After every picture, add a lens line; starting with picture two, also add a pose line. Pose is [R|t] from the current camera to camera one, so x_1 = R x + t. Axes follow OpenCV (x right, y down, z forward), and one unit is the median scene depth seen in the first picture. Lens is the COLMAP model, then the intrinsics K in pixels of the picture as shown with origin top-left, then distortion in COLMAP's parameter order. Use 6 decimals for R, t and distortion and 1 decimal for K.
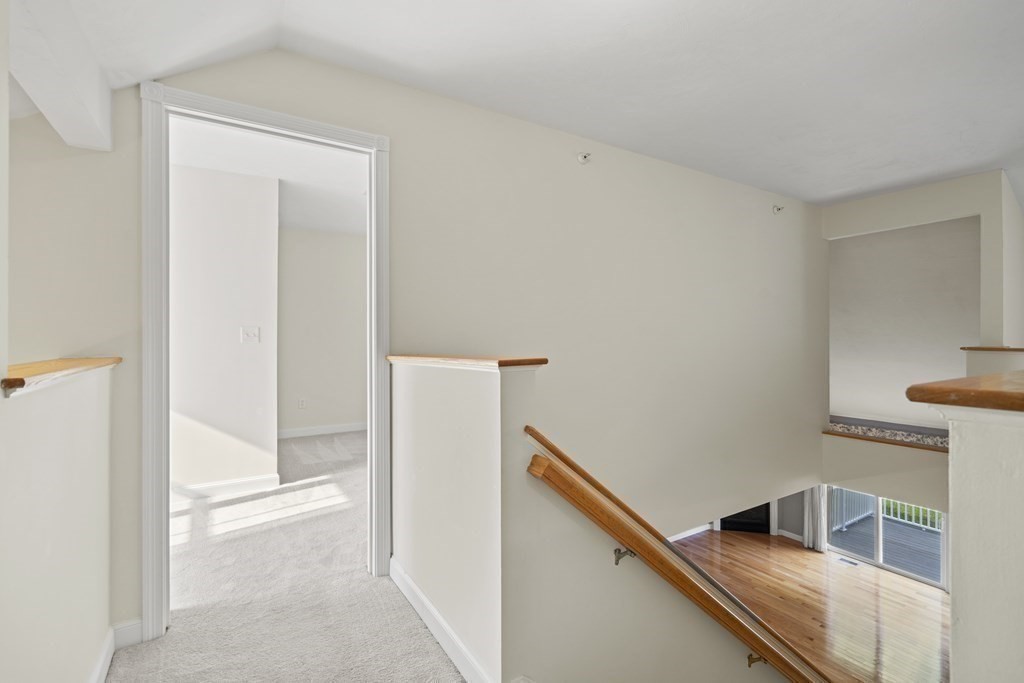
lens RADIAL K [[464.9, 0, 512.7], [0, 464.9, 335.8], [0, 0, 1]] dist [-0.005574, 0.002102]
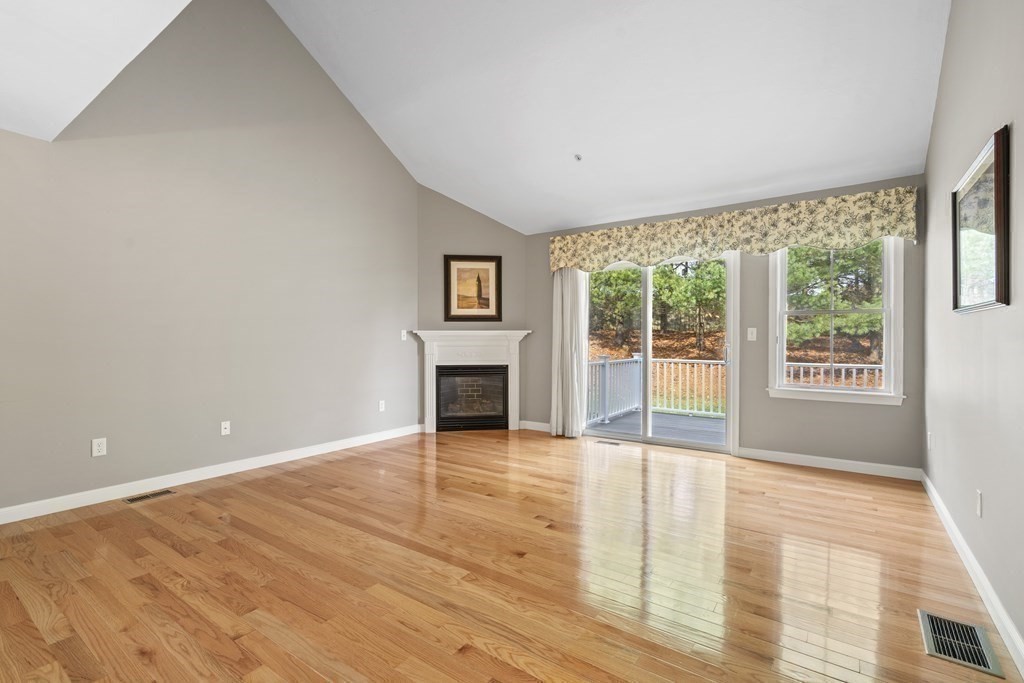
lens RADIAL K [[464.9, 0, 516.0], [0, 464.9, 339.0], [0, 0, 1]] dist [-0.005574, 0.002102]
pose [[0.919353, 0.002132, 0.393428, 0.337091], [-0.003599, 0.999989, 0.002991, 0.325913], [-0.393417, -0.004166, 0.919351, 0.437956]]
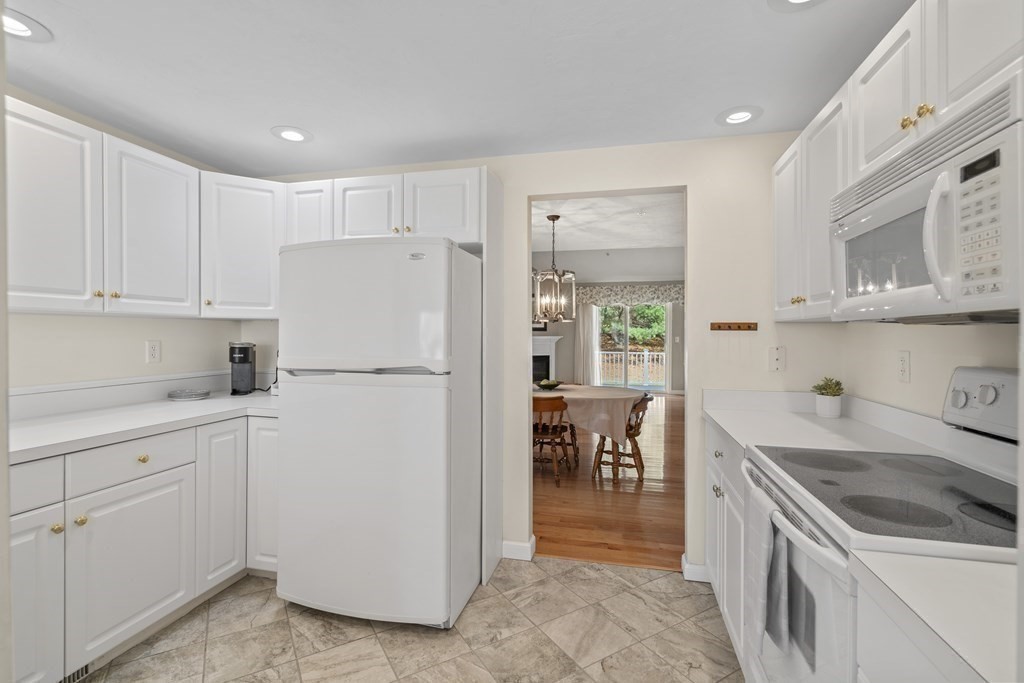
lens RADIAL K [[464.9, 0, 521.2], [0, 464.9, 335.6], [0, 0, 1]] dist [-0.005574, 0.002102]
pose [[0.702829, 0.003485, 0.711350, -0.343903], [-0.008566, 0.999957, 0.003565, 0.310332], [-0.711307, -0.008599, 0.702829, 0.261987]]
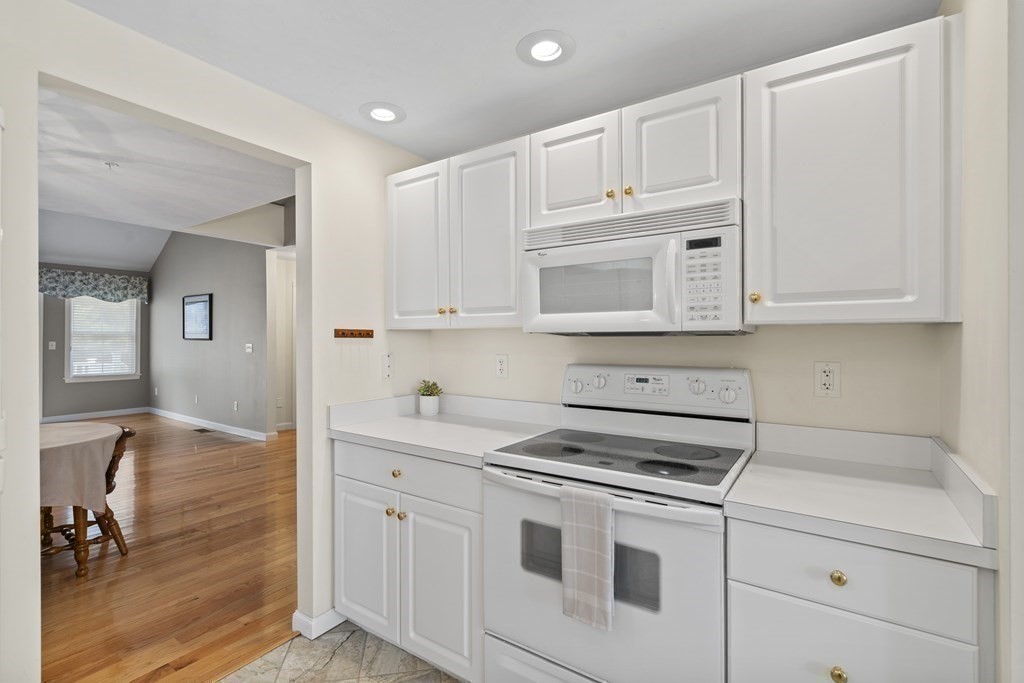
lens RADIAL K [[464.9, 0, 505.7], [0, 464.9, 334.5], [0, 0, 1]] dist [-0.005574, 0.002102]
pose [[-0.402138, 0.009224, 0.915532, -0.325970], [-0.002871, 0.999932, -0.011335, 0.307890], [-0.915574, -0.007187, -0.402084, 0.396511]]
